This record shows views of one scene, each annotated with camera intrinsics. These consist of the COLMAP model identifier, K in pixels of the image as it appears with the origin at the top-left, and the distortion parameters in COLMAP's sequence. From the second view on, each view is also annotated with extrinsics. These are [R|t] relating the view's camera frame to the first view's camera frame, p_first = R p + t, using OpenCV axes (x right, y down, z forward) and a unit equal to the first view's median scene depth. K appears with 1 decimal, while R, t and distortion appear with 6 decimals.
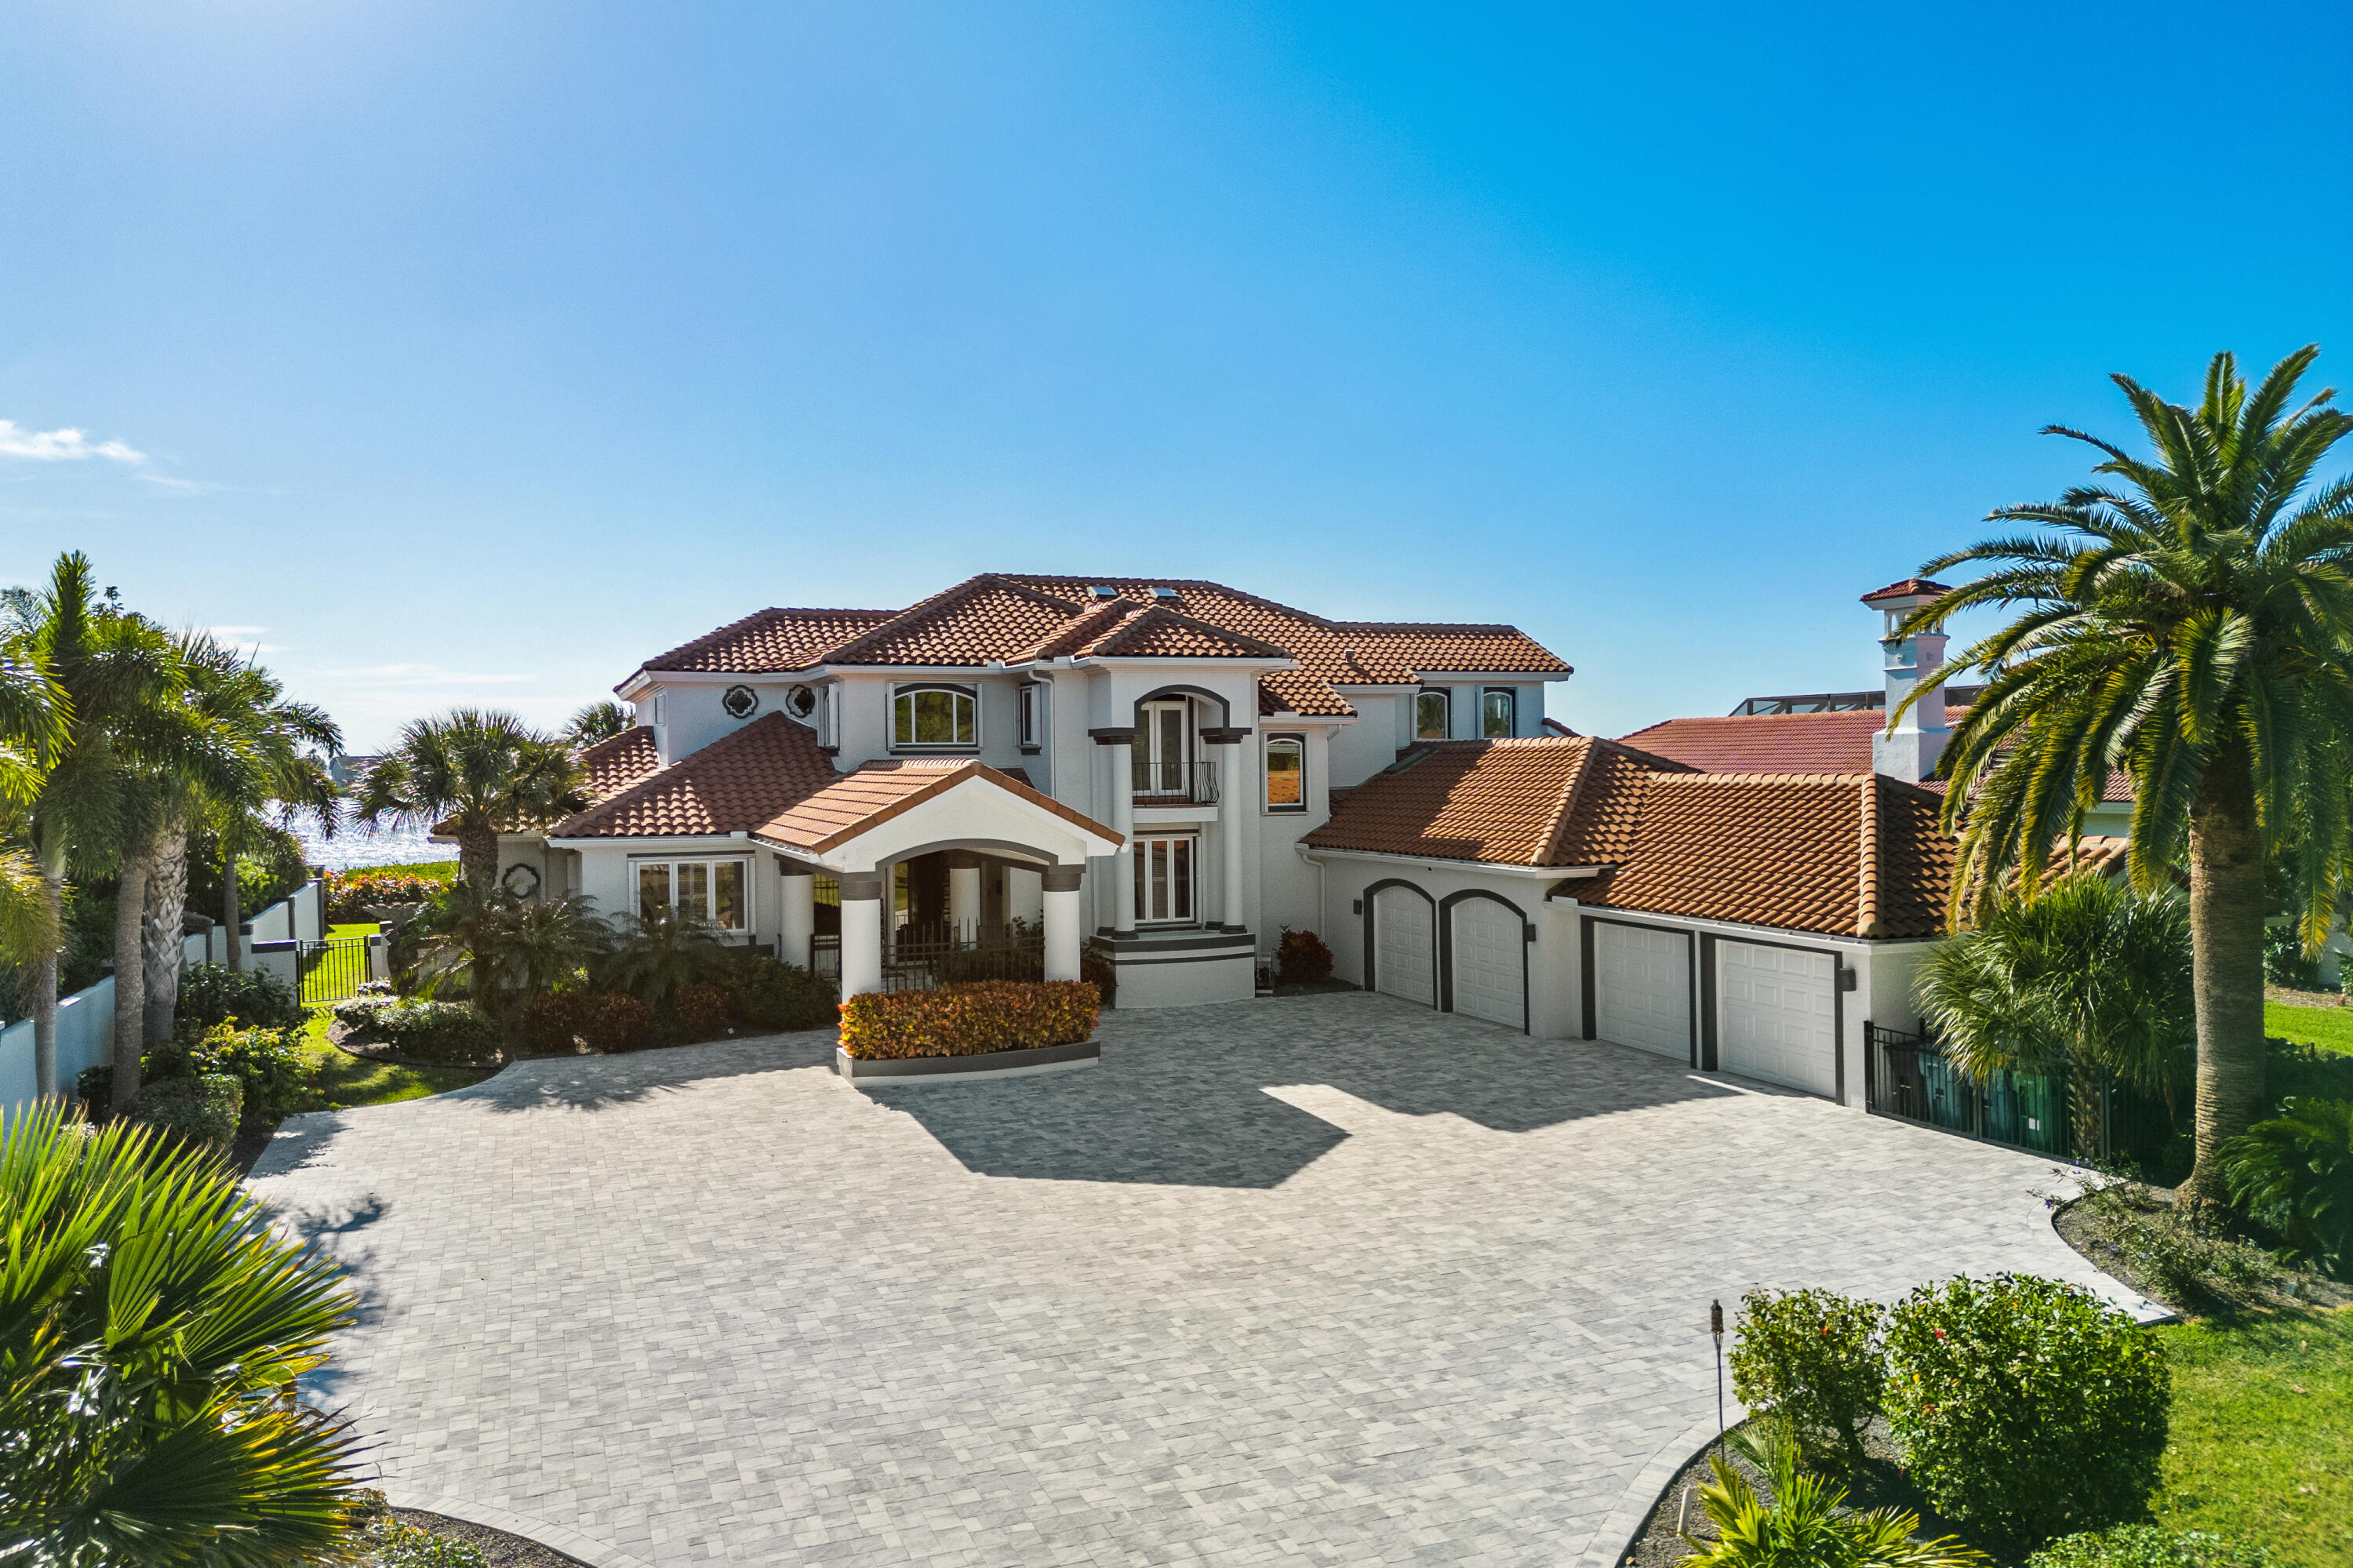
lens RADIAL K [[1644.3, 0, 1176.5], [0, 1644.3, 784.0], [0, 0, 1]] dist [0.086157, -0.101181]
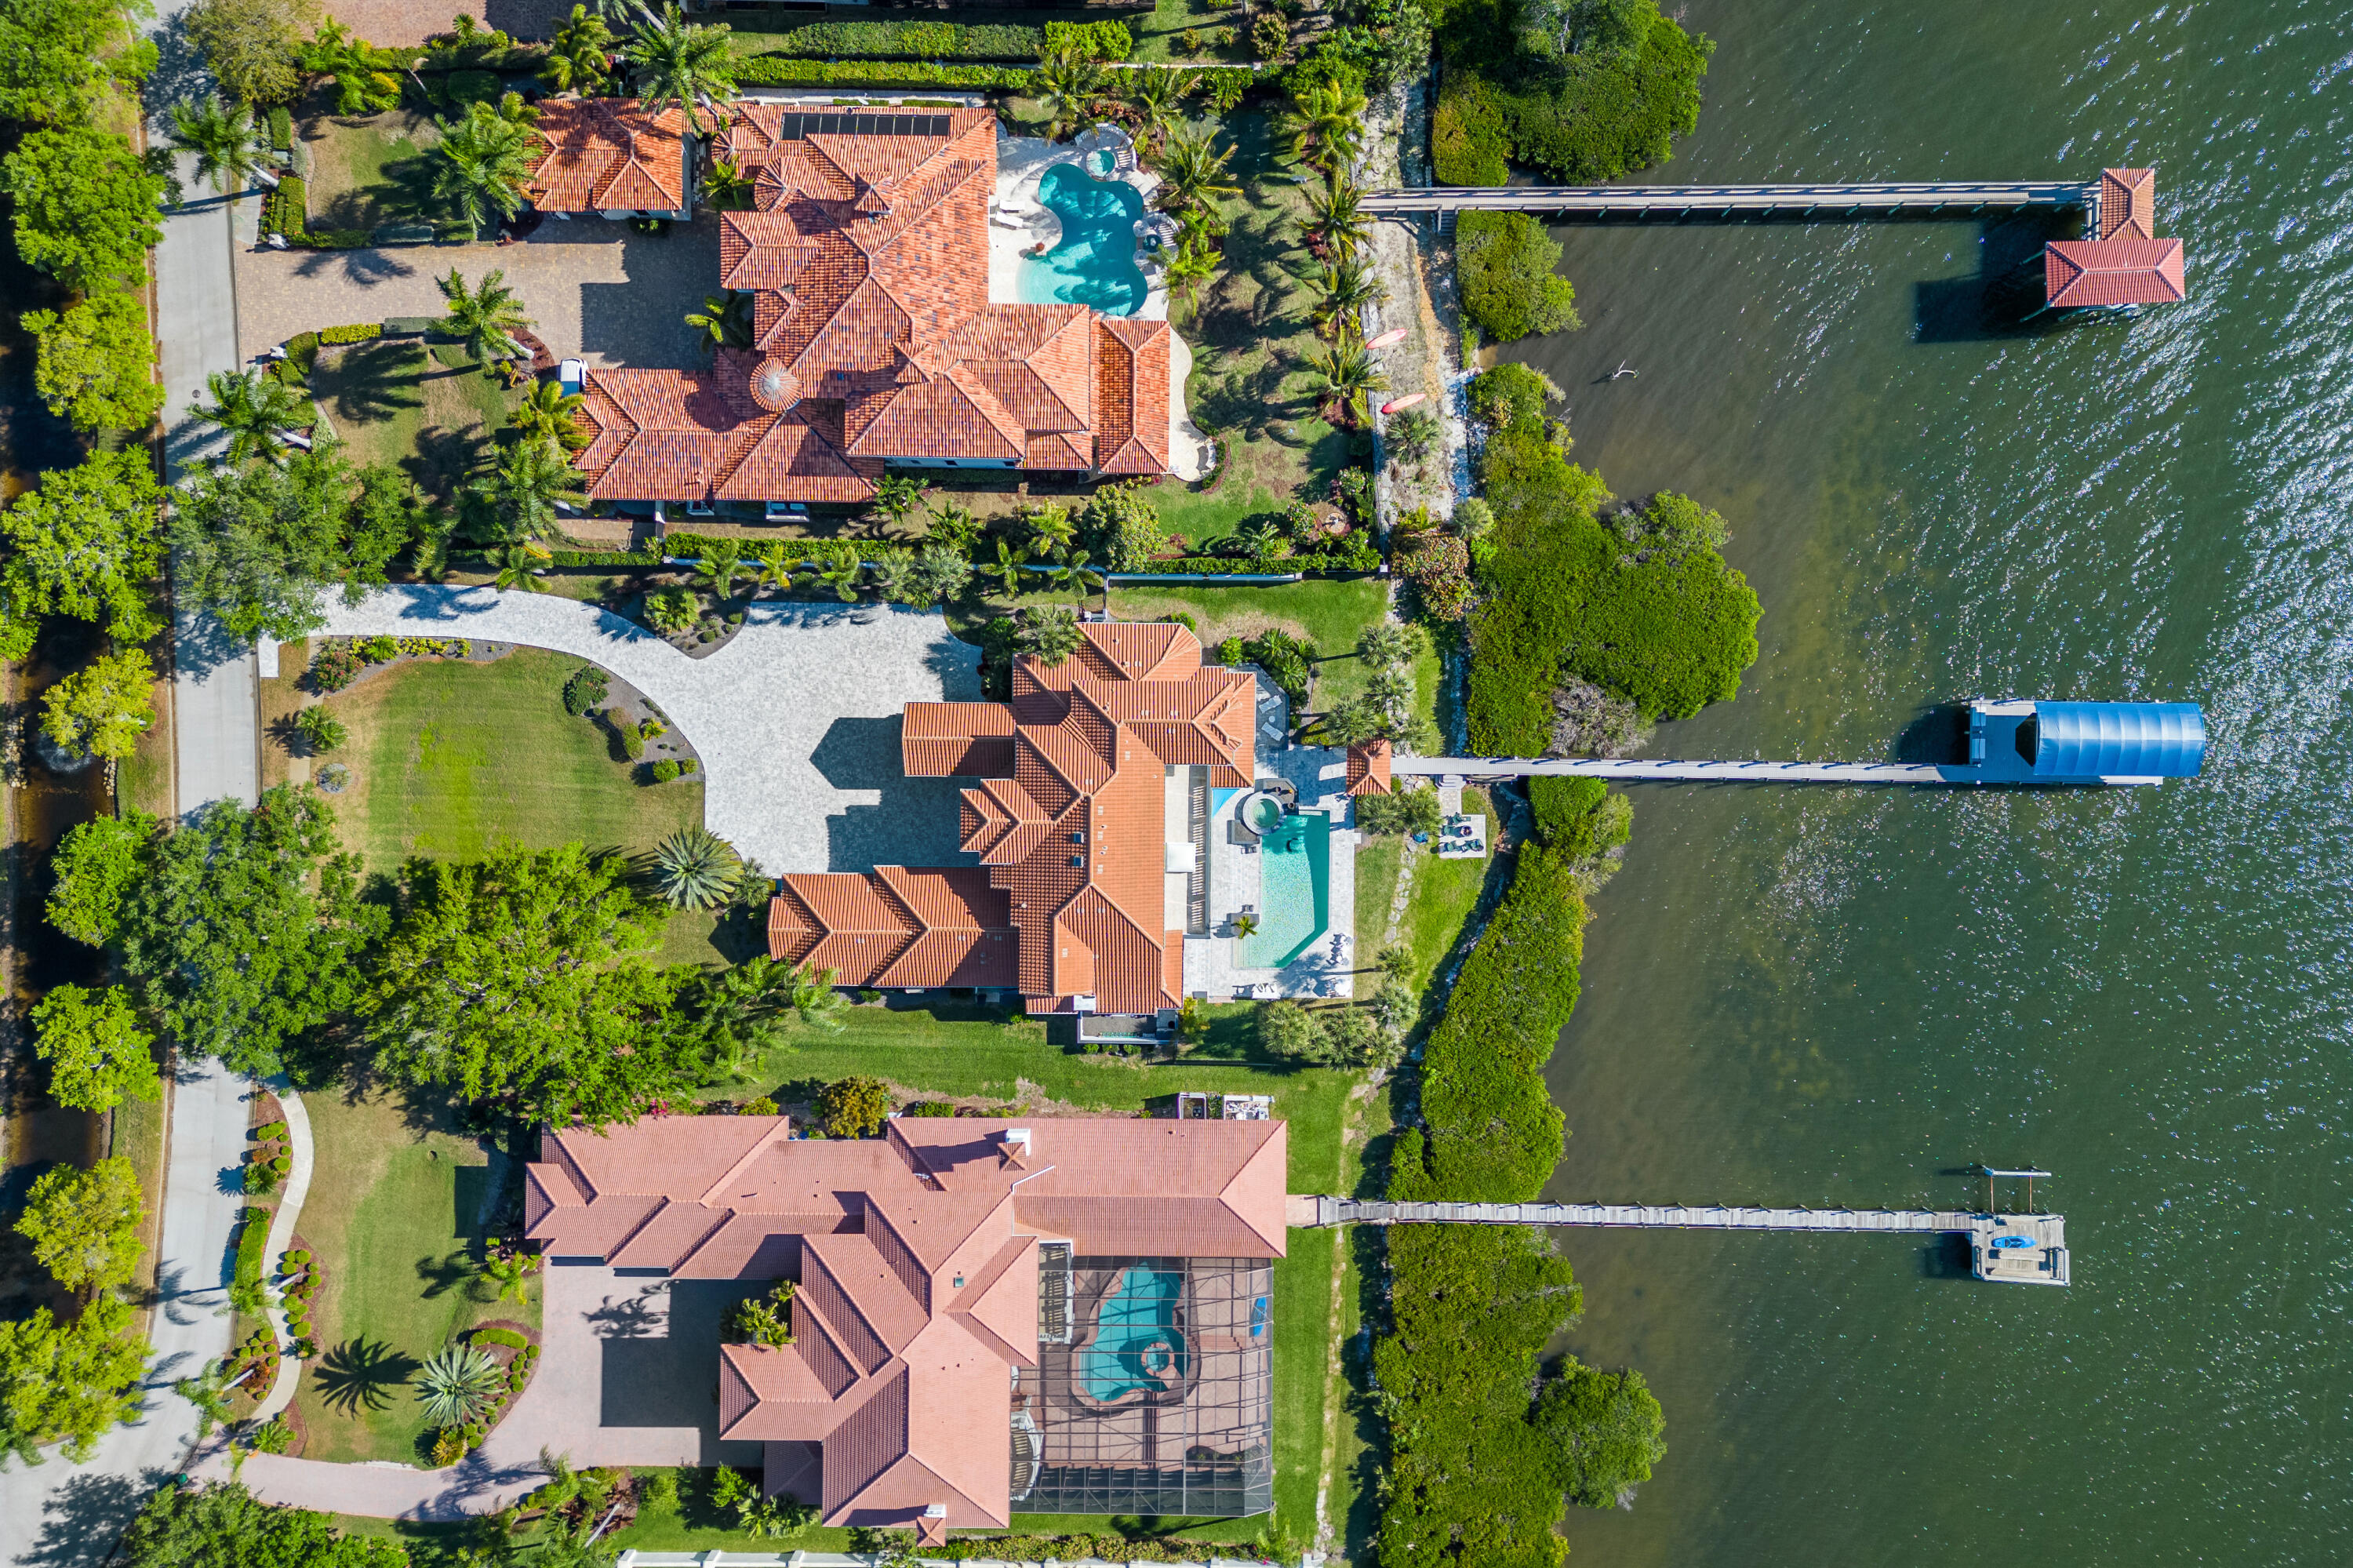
lens RADIAL K [[1644.3, 0, 1176.5], [0, 1644.3, 784.0], [0, 0, 1]] dist [0.086157, -0.101181]
pose [[-0.386016, 0.921998, 0.030195, -0.396065], [0.008187, -0.029306, 0.999537, -4.100726], [0.922456, 0.386085, 0.003764, 1.580832]]
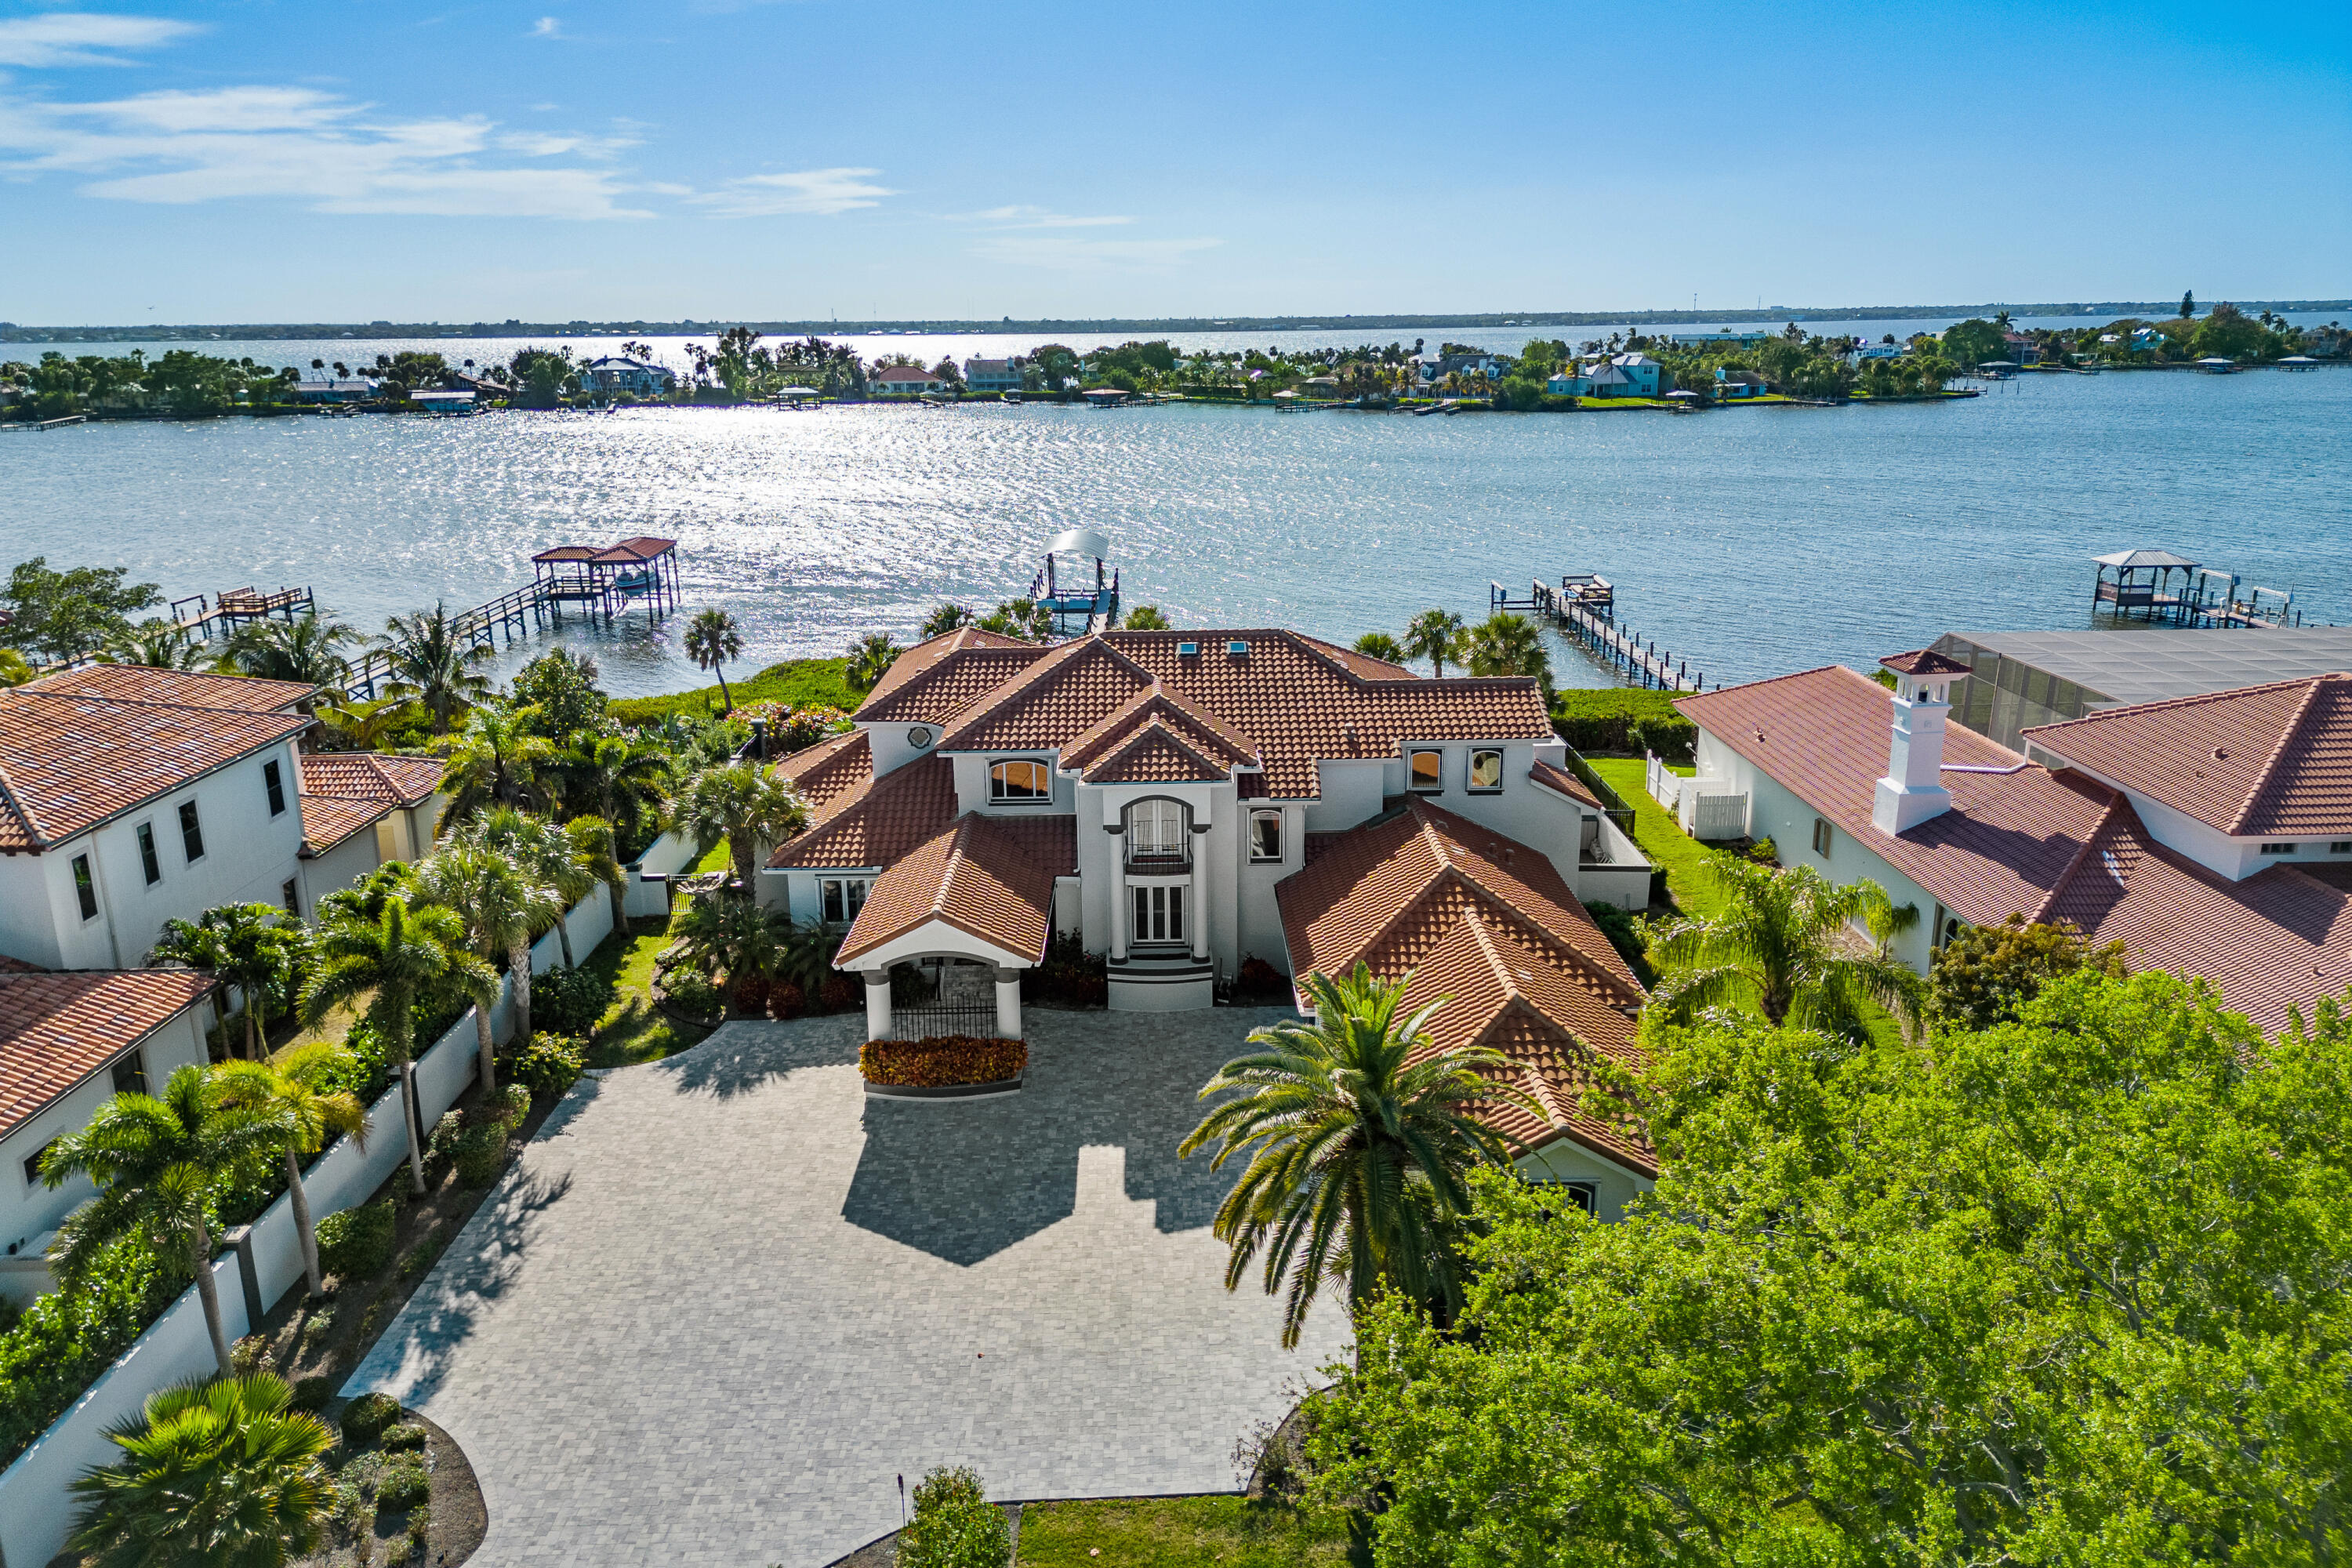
lens RADIAL K [[1643.6, 0, 1176.0], [0, 1643.6, 784.0], [0, 0, 1]] dist [0.086157, -0.101181]
pose [[0.932548, 0.097736, -0.347564, 0.588423], [-0.003348, 0.964962, 0.262368, -0.510897], [0.361029, -0.243507, 0.900201, -0.288047]]
